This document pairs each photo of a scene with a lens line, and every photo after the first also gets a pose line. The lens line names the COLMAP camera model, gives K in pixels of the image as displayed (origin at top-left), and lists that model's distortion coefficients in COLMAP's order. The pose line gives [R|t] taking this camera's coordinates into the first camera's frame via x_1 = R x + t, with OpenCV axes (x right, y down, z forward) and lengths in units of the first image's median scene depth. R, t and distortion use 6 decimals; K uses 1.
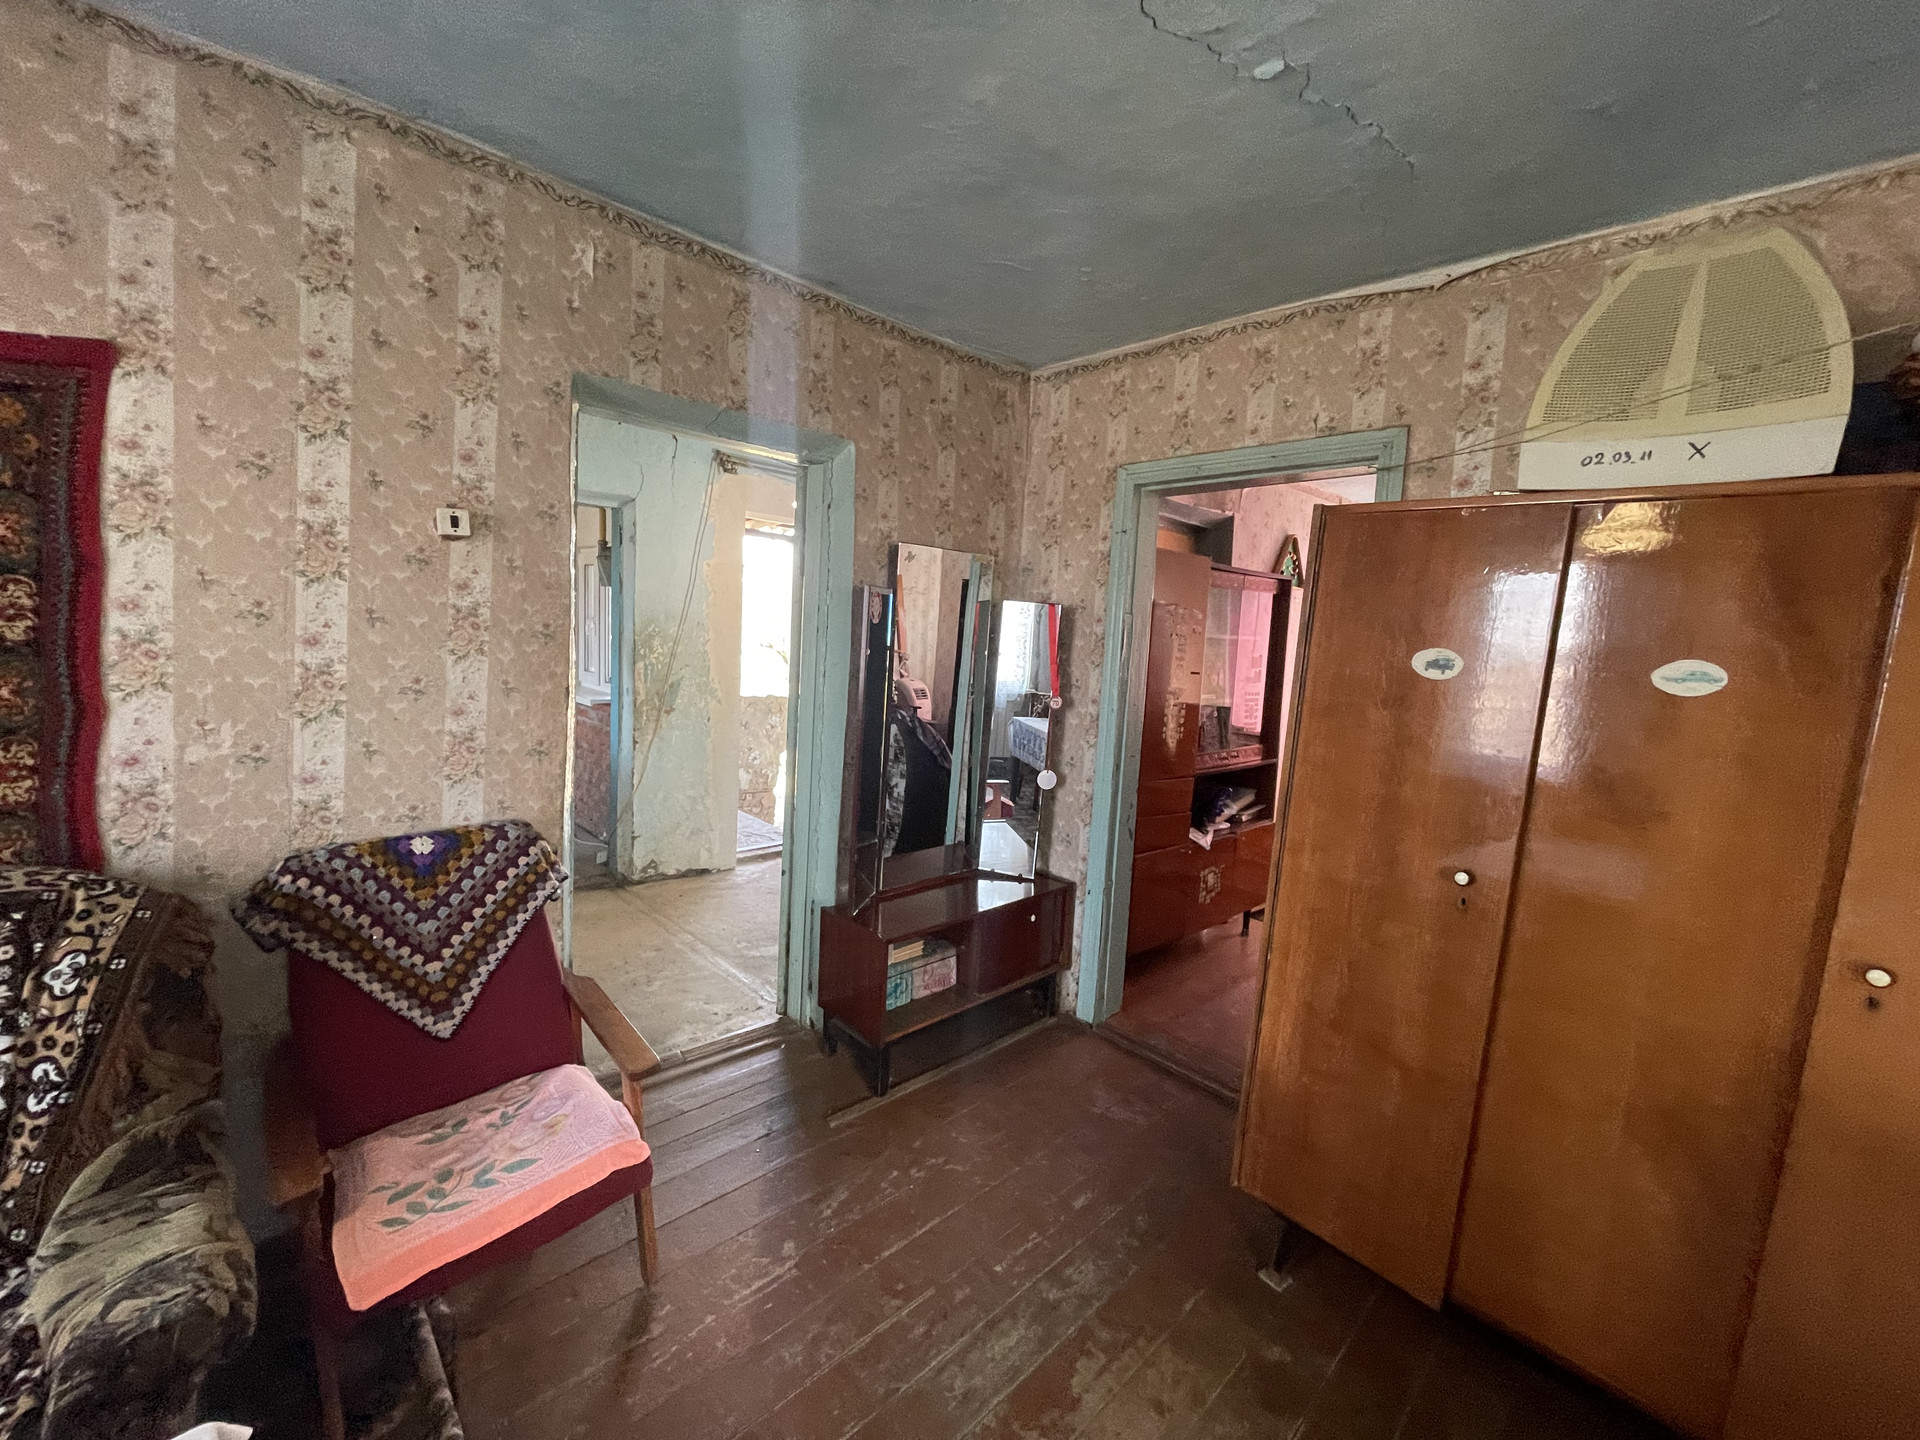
lens RADIAL K [[770.7, 0, 970.6], [0, 770.7, 712.1], [0, 0, 1]] dist [0.000244, 0.000662]
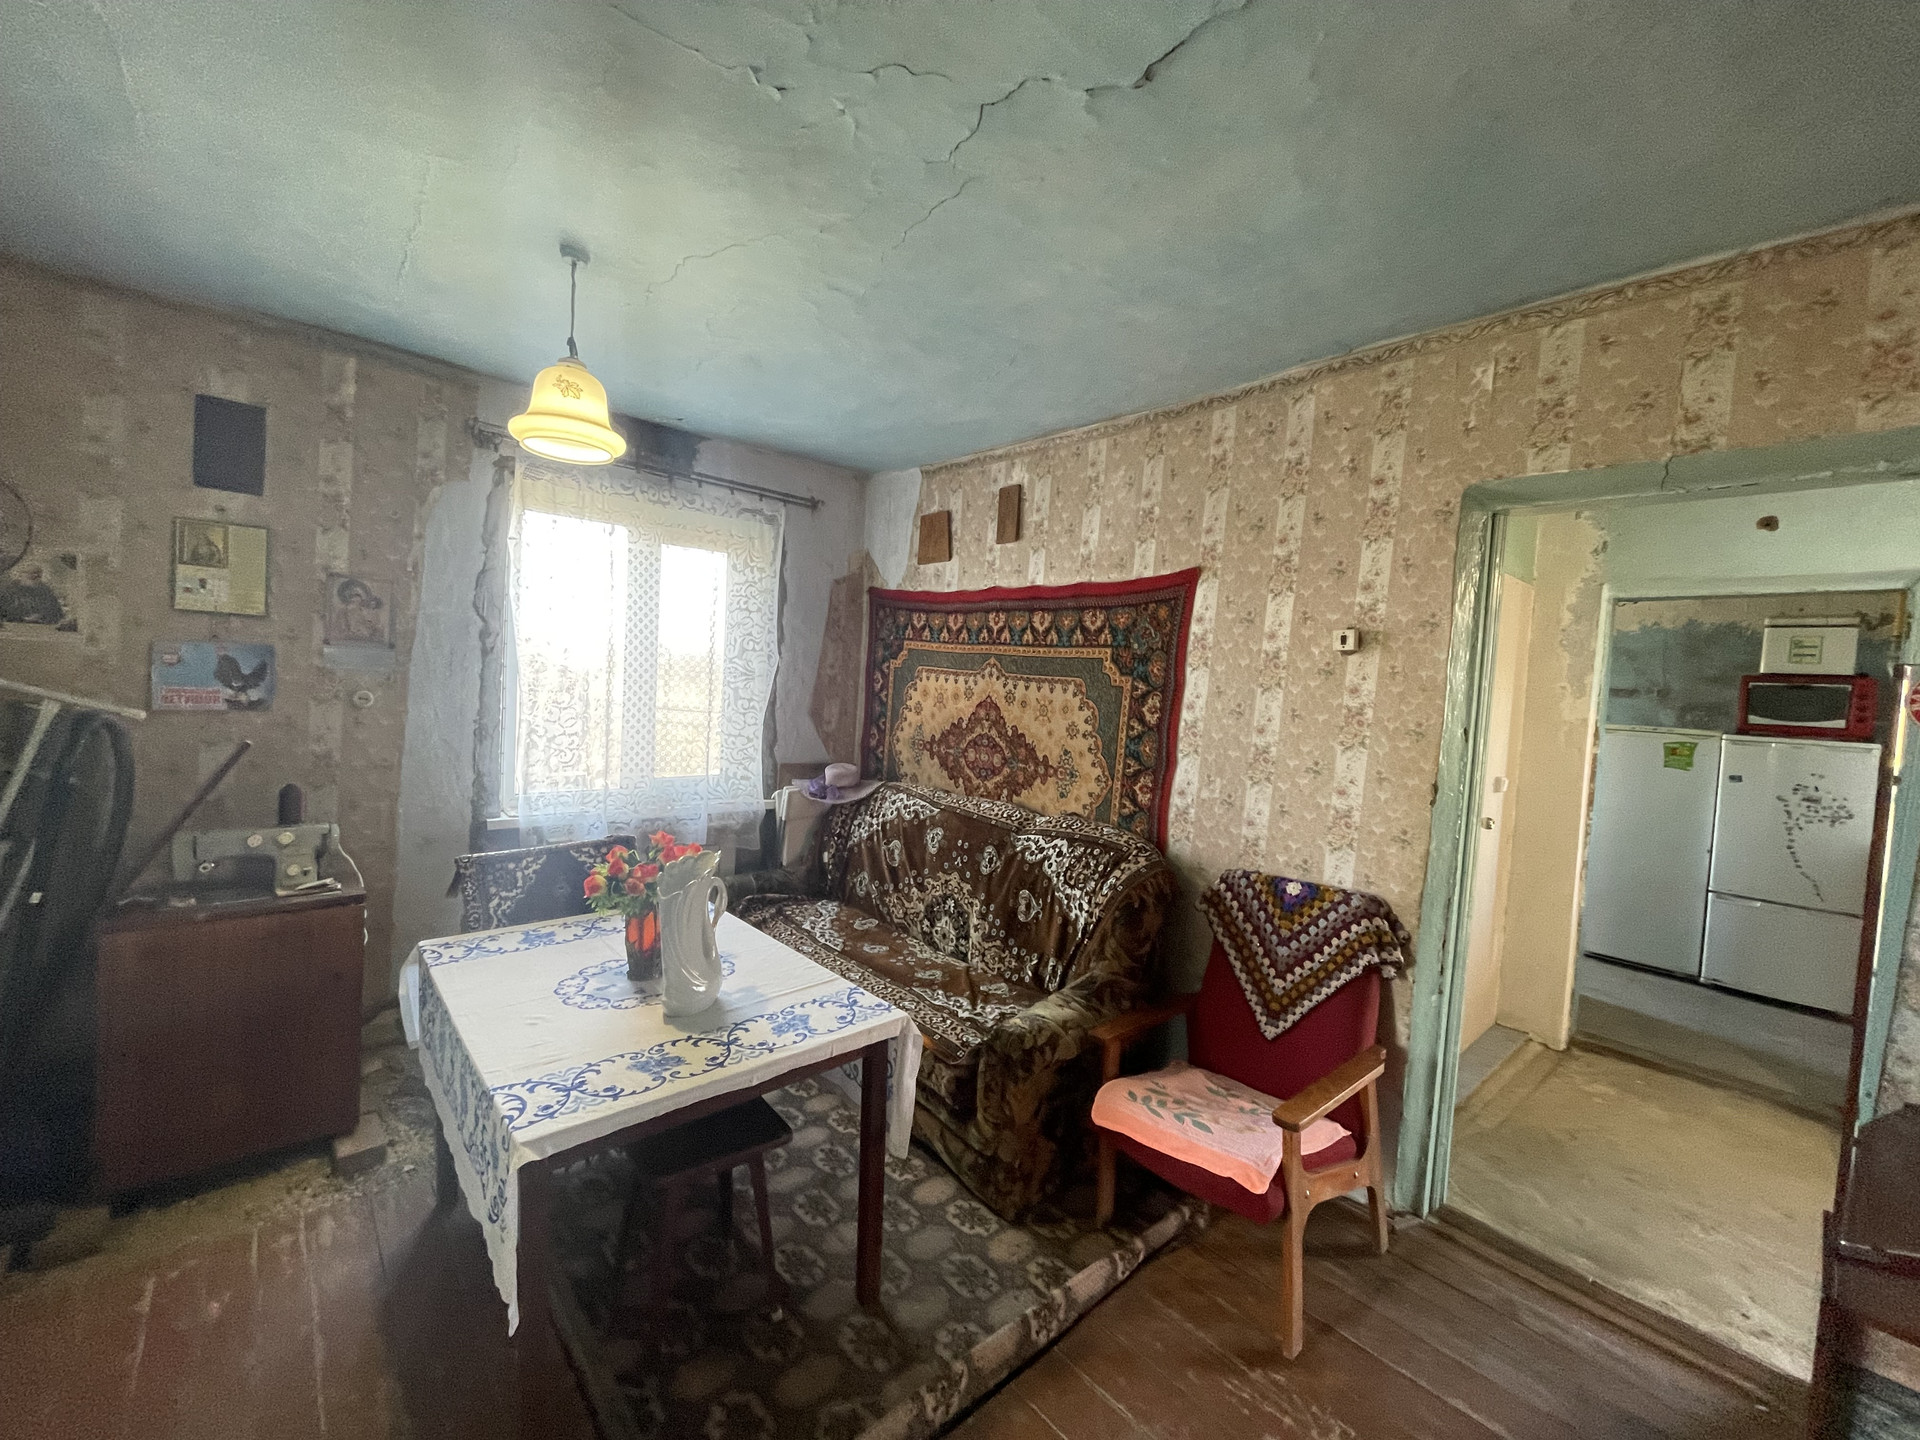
lens RADIAL K [[770.7, 0, 961.5], [0, 770.7, 712.6], [0, 0, 1]] dist [0.000244, 0.000662]
pose [[-0.031800, -0.016430, -0.999359, 0.593643], [-0.161464, 0.986816, -0.011086, -0.014443], [0.986366, 0.161008, -0.034034, 0.433861]]
